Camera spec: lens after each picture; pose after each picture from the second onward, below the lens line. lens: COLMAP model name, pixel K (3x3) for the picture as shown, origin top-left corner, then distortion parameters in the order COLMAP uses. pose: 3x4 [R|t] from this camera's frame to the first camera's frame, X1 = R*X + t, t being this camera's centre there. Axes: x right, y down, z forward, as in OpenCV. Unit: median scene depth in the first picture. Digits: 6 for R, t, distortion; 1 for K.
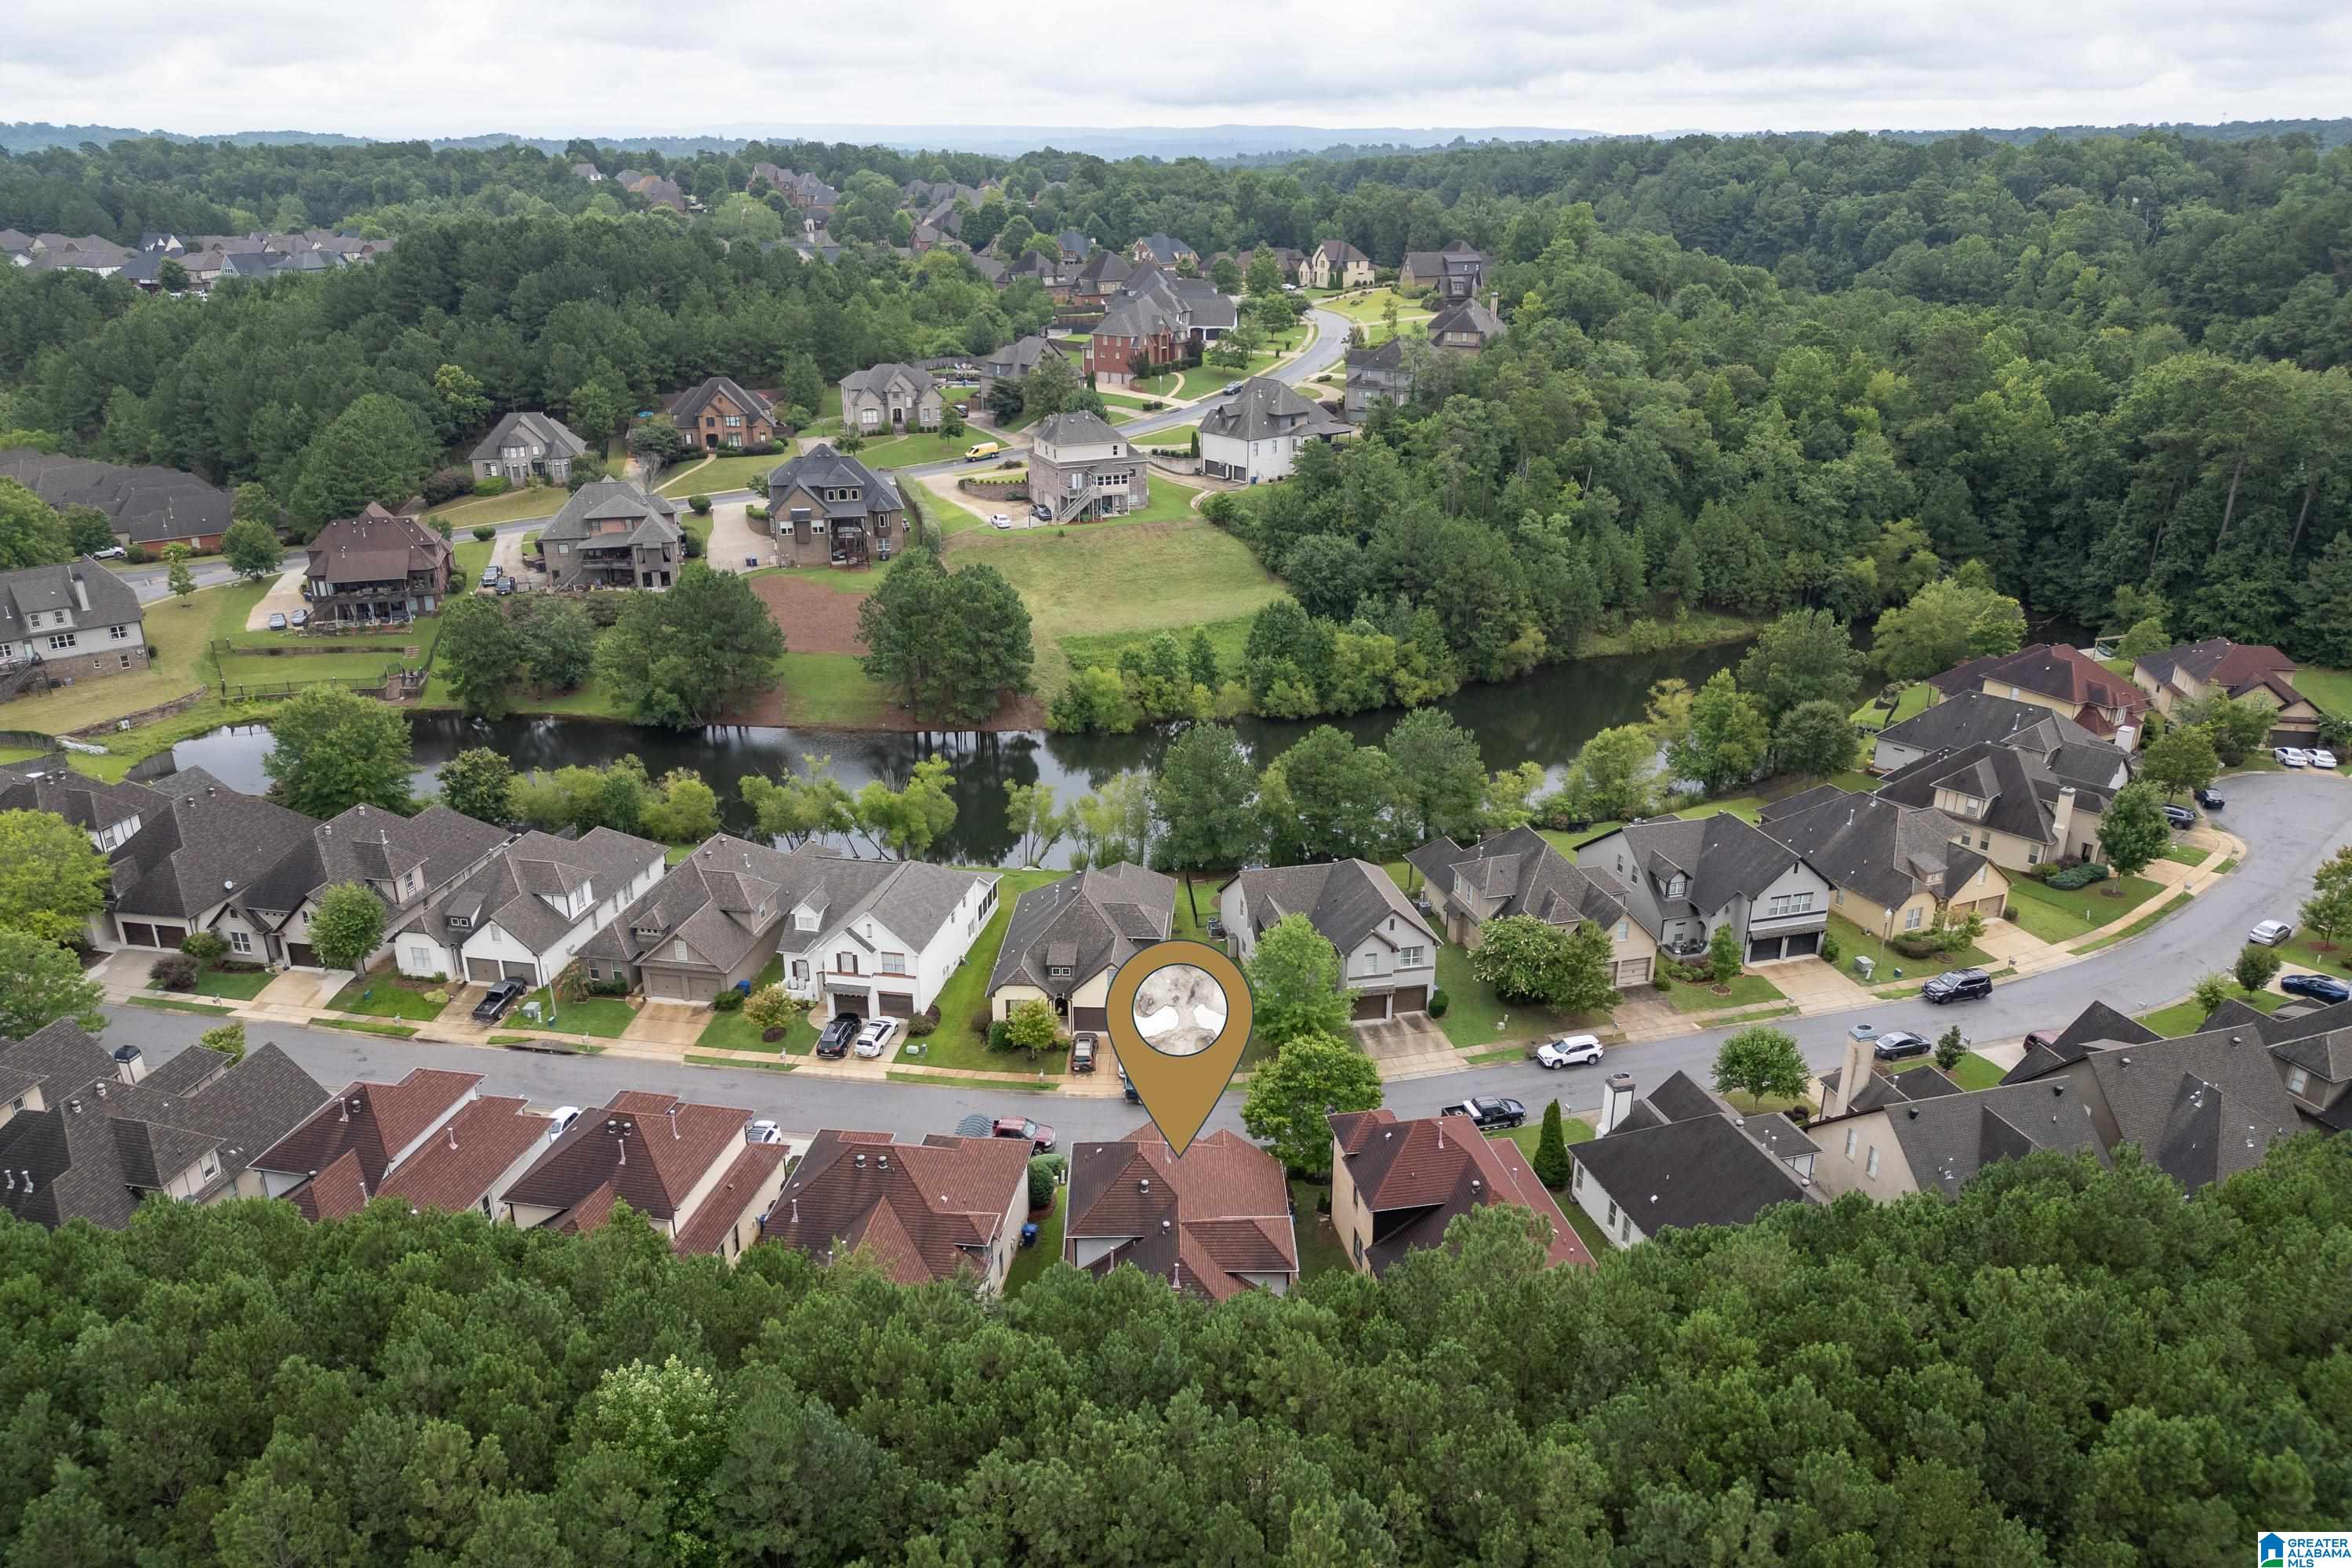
lens RADIAL K [[1646.9, 0, 1168.5], [0, 1646.9, 851.6], [0, 0, 1]] dist [0.098613, -0.113047]
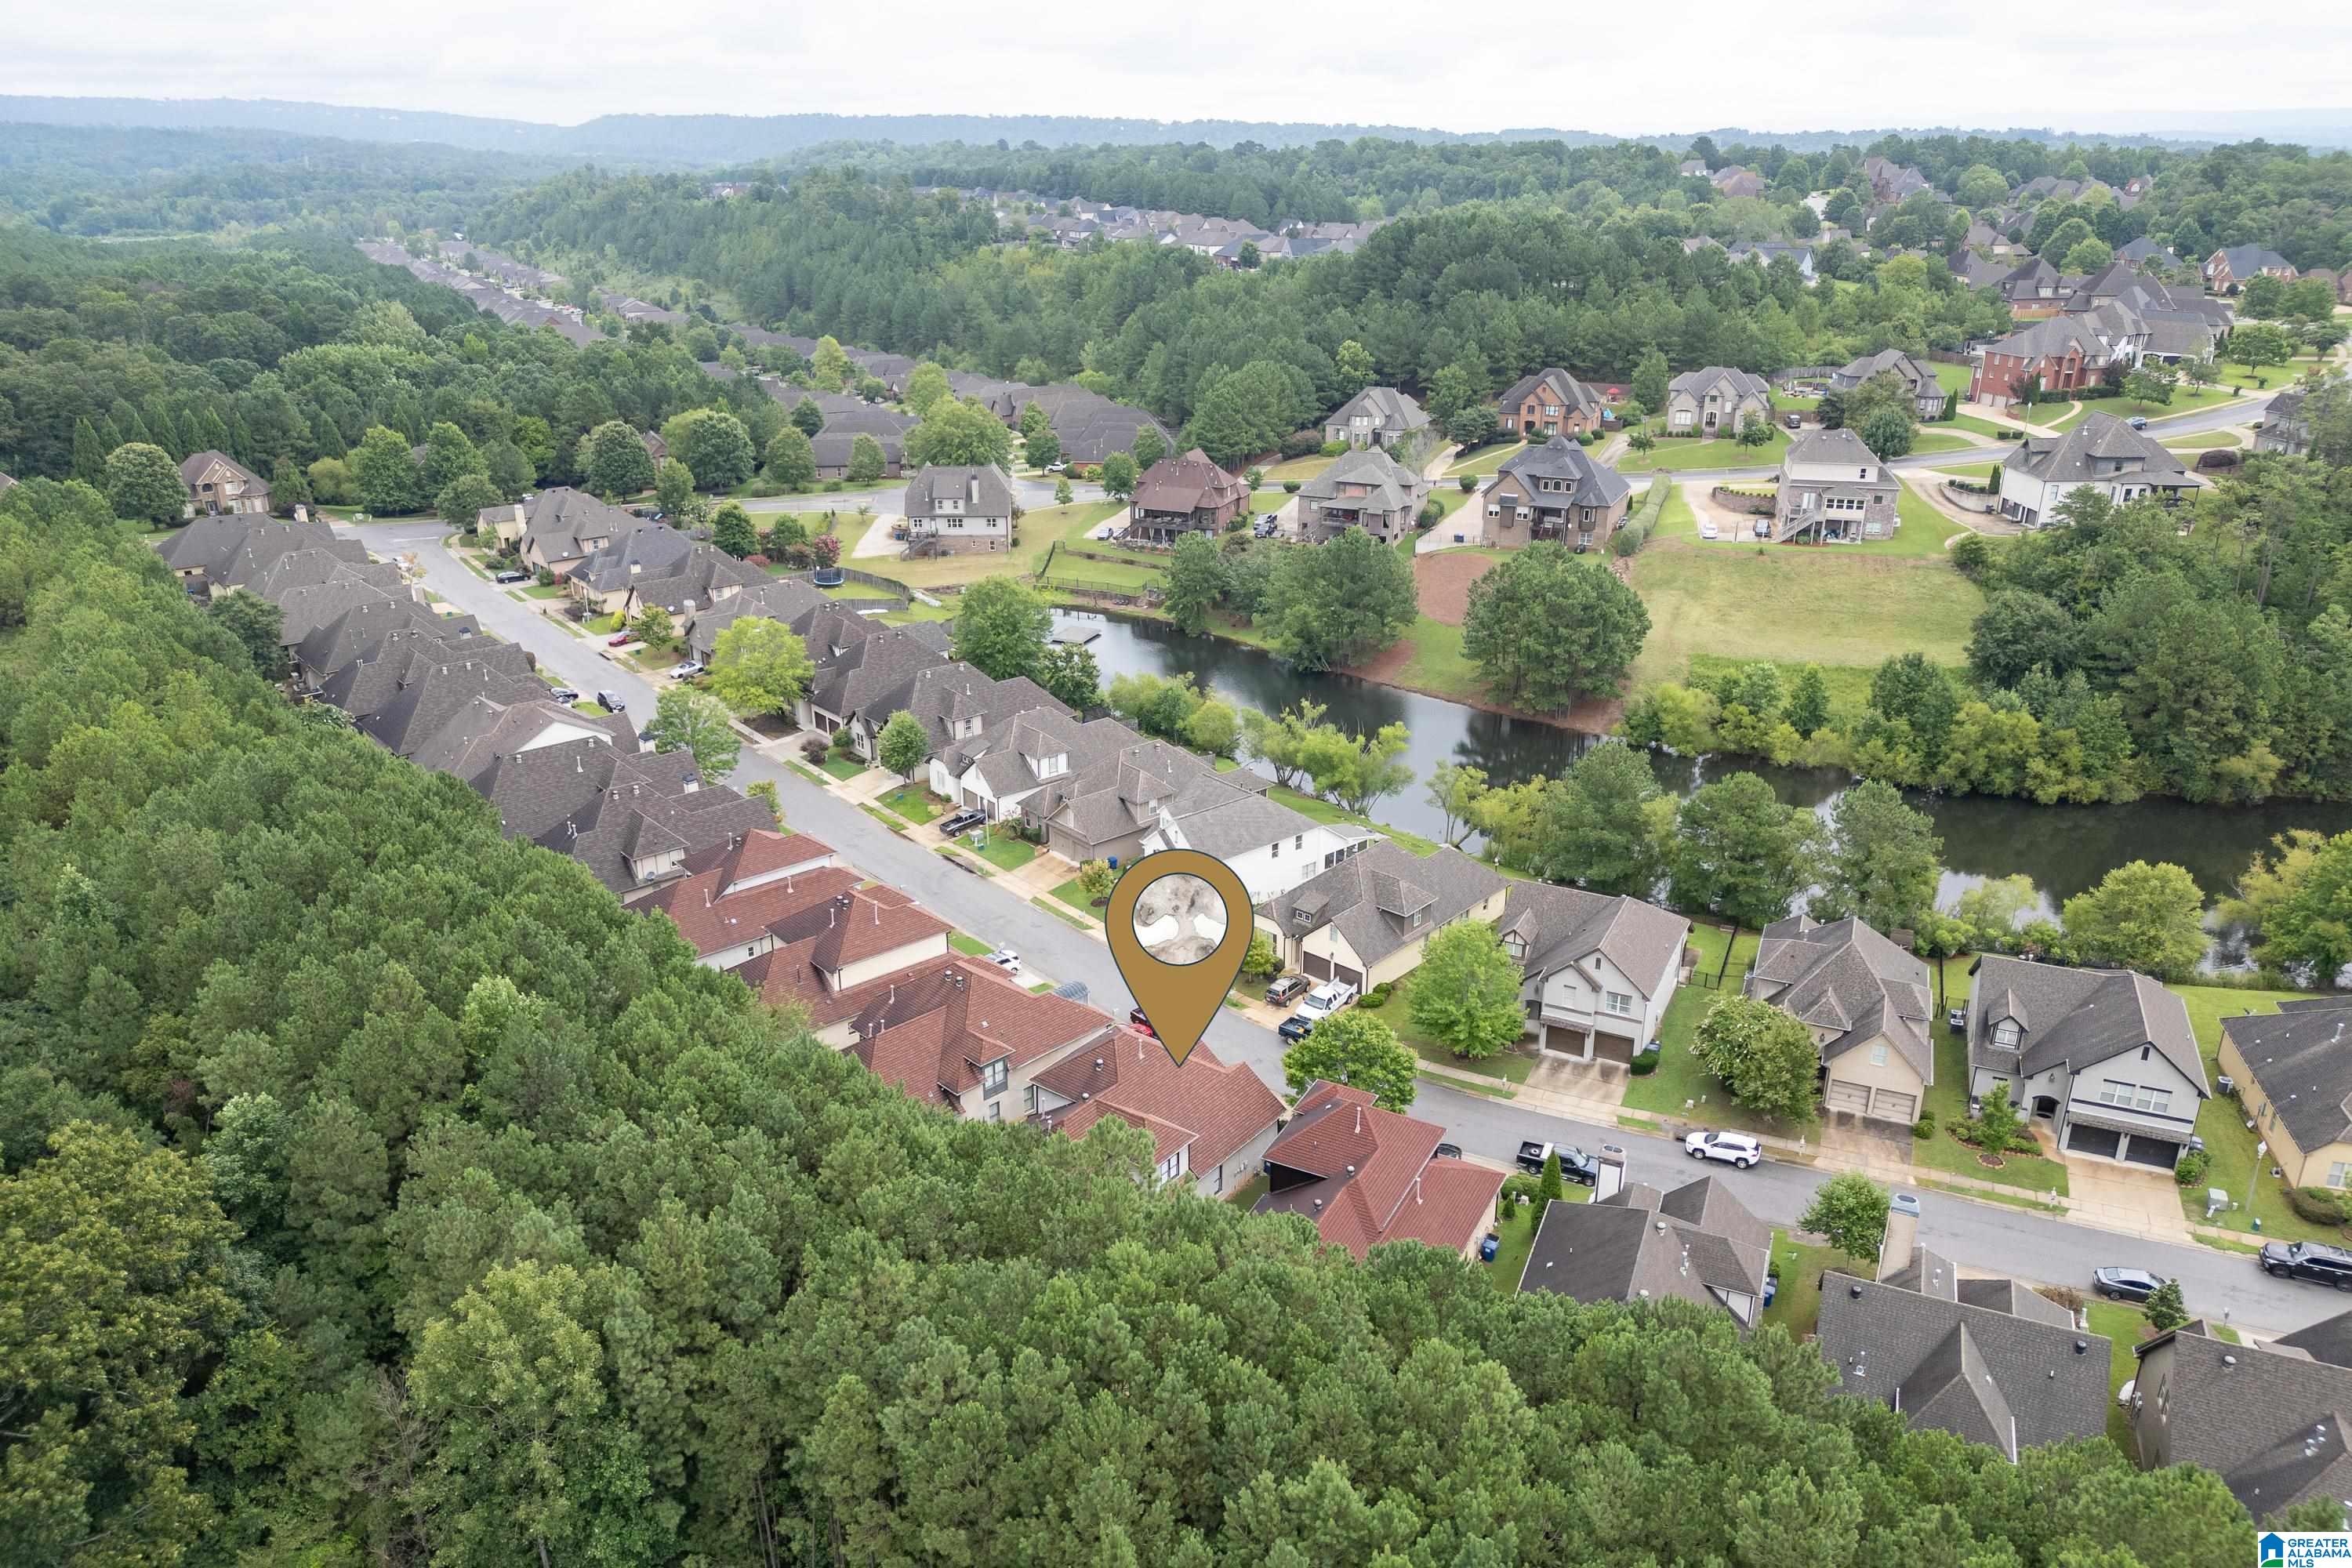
lens RADIAL K [[1646.9, 0, 1168.5], [0, 1646.9, 851.6], [0, 0, 1]] dist [0.098613, -0.113047]
pose [[0.778782, 0.250453, -0.575128, 0.285029], [-0.248138, 0.965054, 0.084252, -0.022785], [0.576131, 0.077097, 0.813713, 0.033001]]
